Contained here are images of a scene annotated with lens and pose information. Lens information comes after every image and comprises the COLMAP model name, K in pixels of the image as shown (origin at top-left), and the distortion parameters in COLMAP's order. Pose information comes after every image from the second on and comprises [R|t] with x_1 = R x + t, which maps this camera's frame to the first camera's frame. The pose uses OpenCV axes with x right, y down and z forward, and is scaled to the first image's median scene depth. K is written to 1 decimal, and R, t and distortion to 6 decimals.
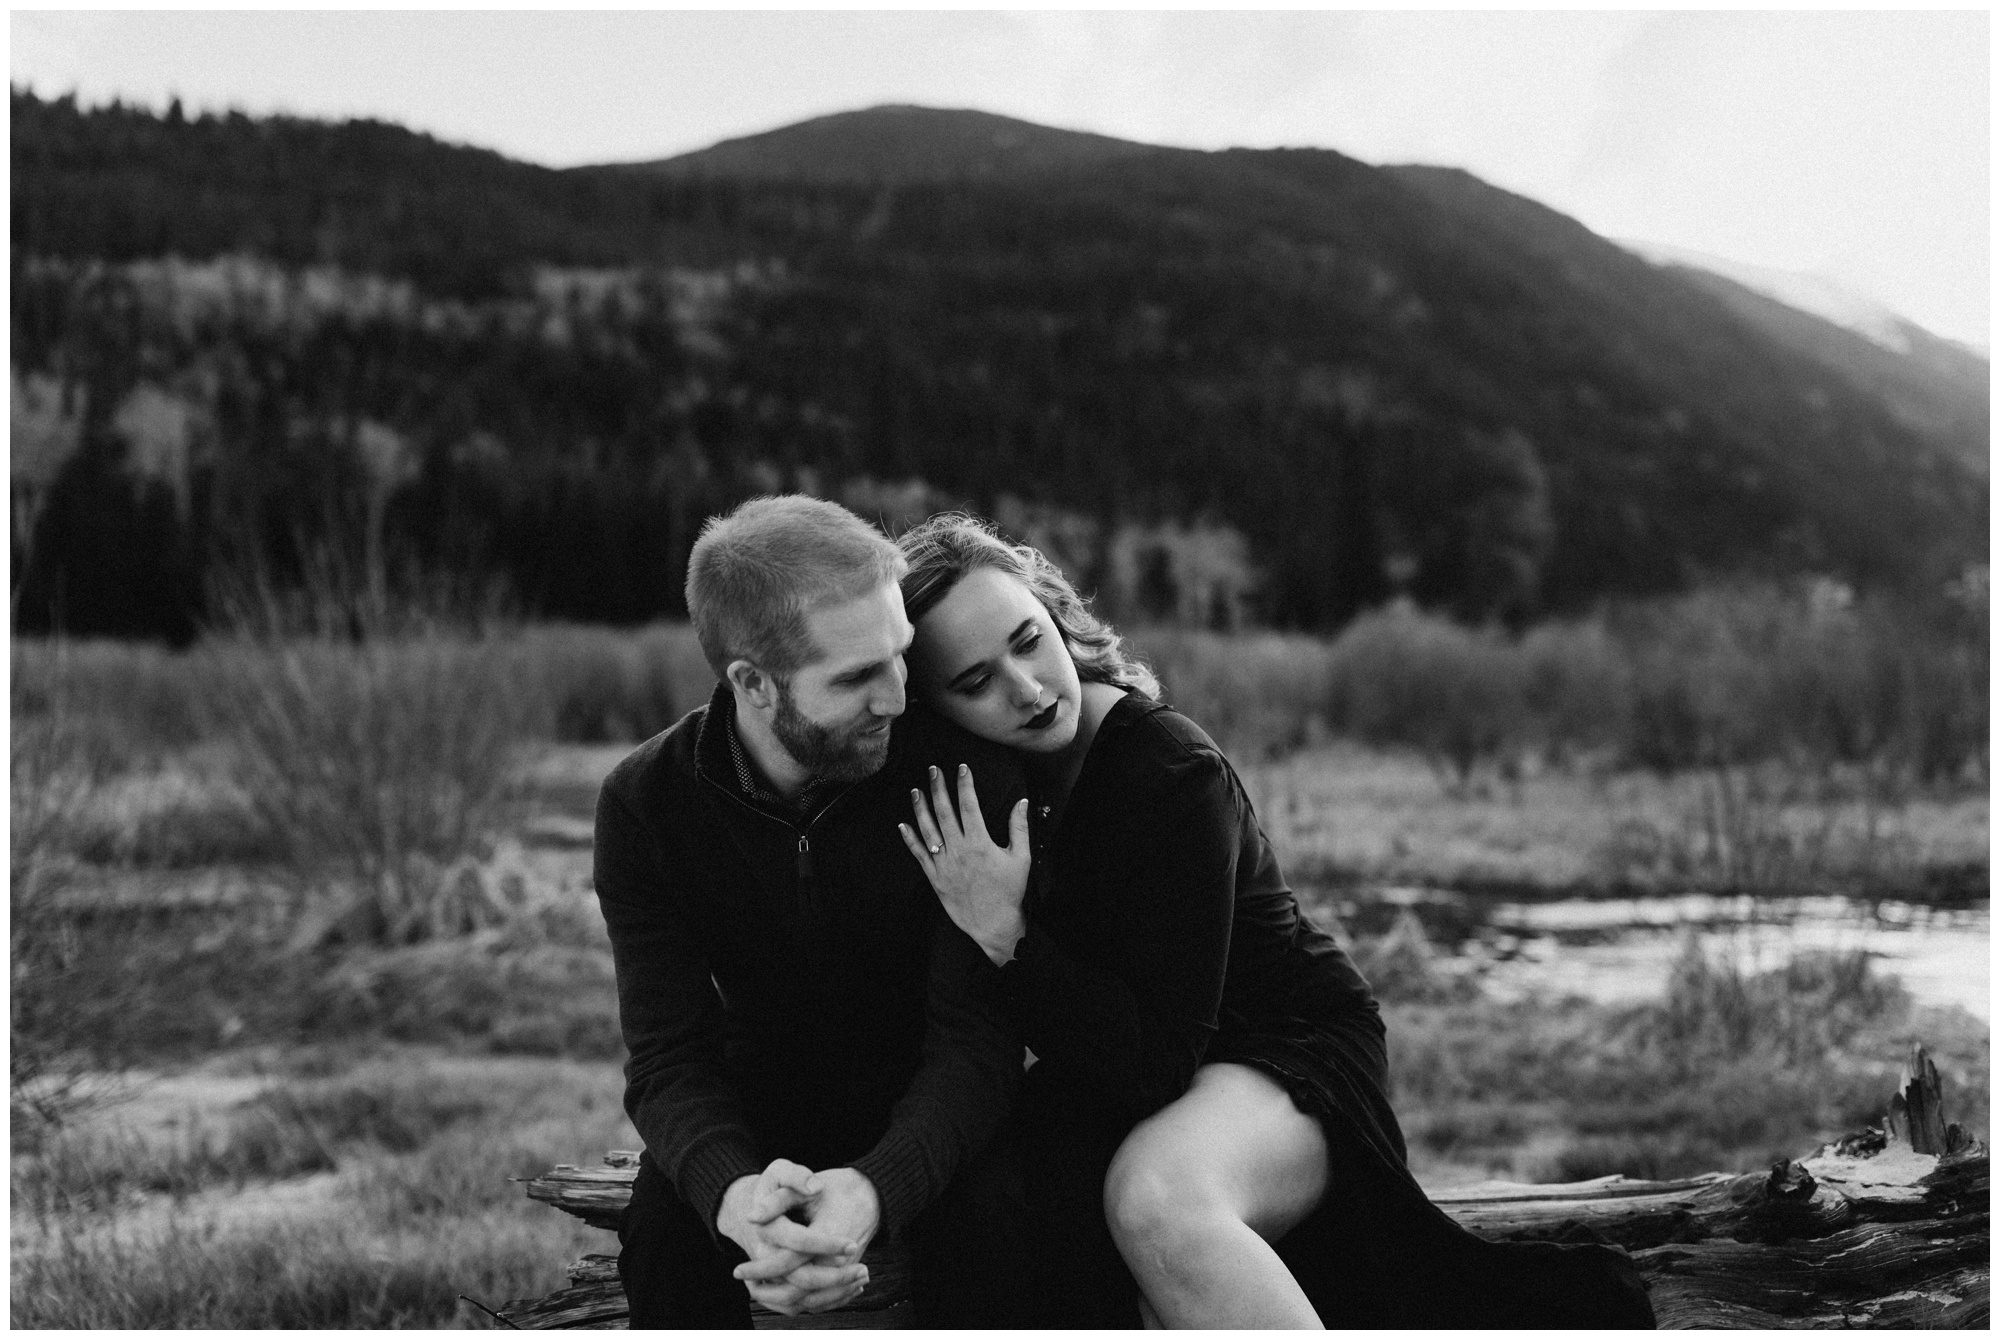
lens RADIAL K [[1882.9, 0, 1005.9], [0, 1882.9, 685.3], [0, 0, 1]] dist [0.007417, -0.004521]
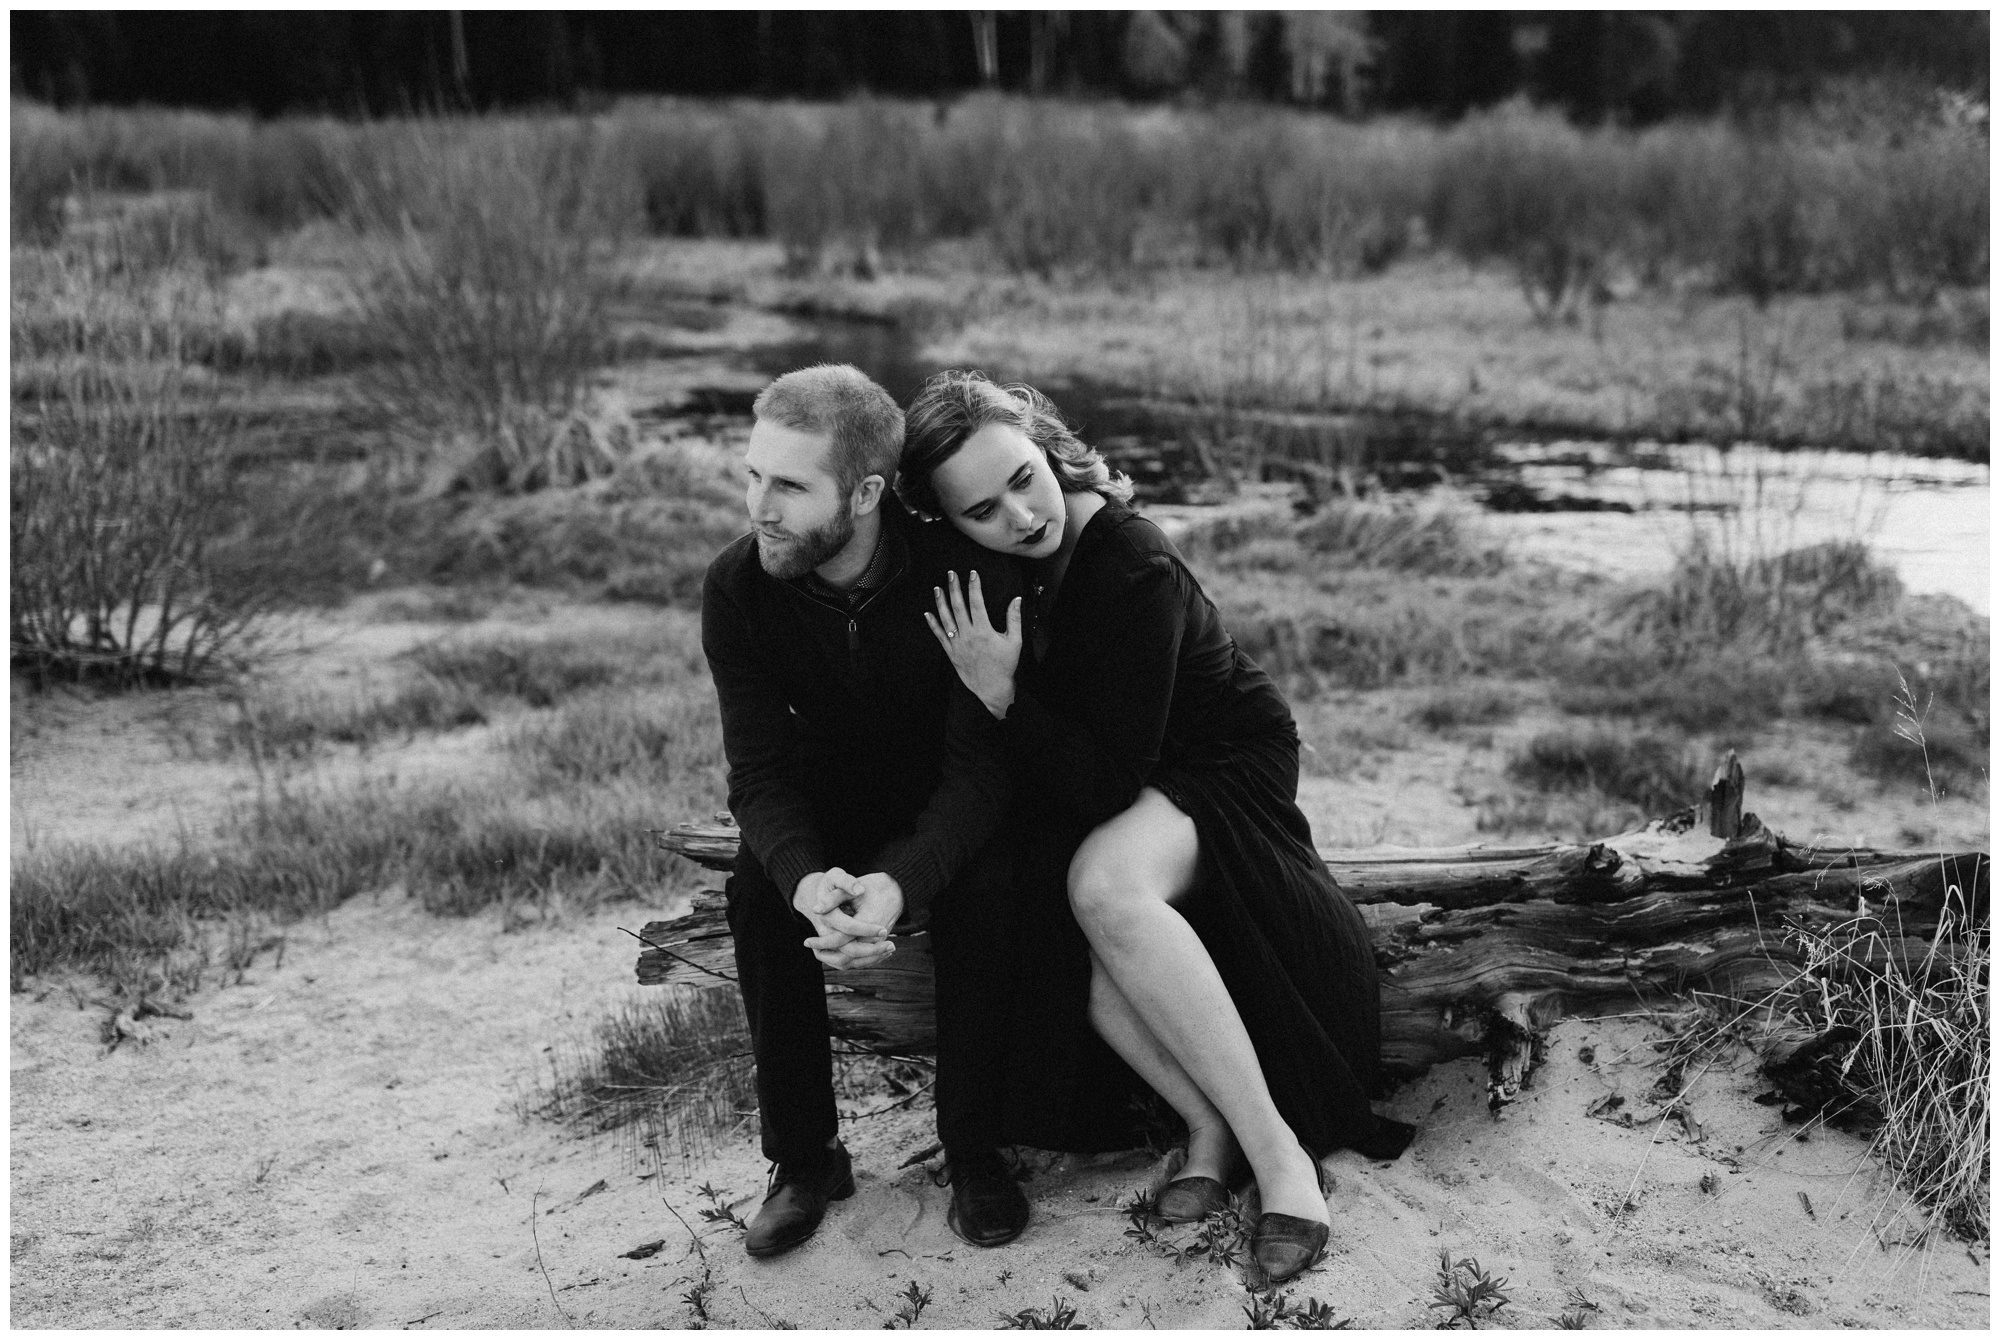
lens RADIAL K [[1882.9, 0, 1005.9], [0, 1882.9, 685.3], [0, 0, 1]] dist [0.007417, -0.004521]
pose [[0.998508, 0.029355, -0.046046, 0.019112], [-0.015754, 0.962227, 0.271793, -0.072124], [0.052285, -0.270662, 0.961253, -0.090448]]
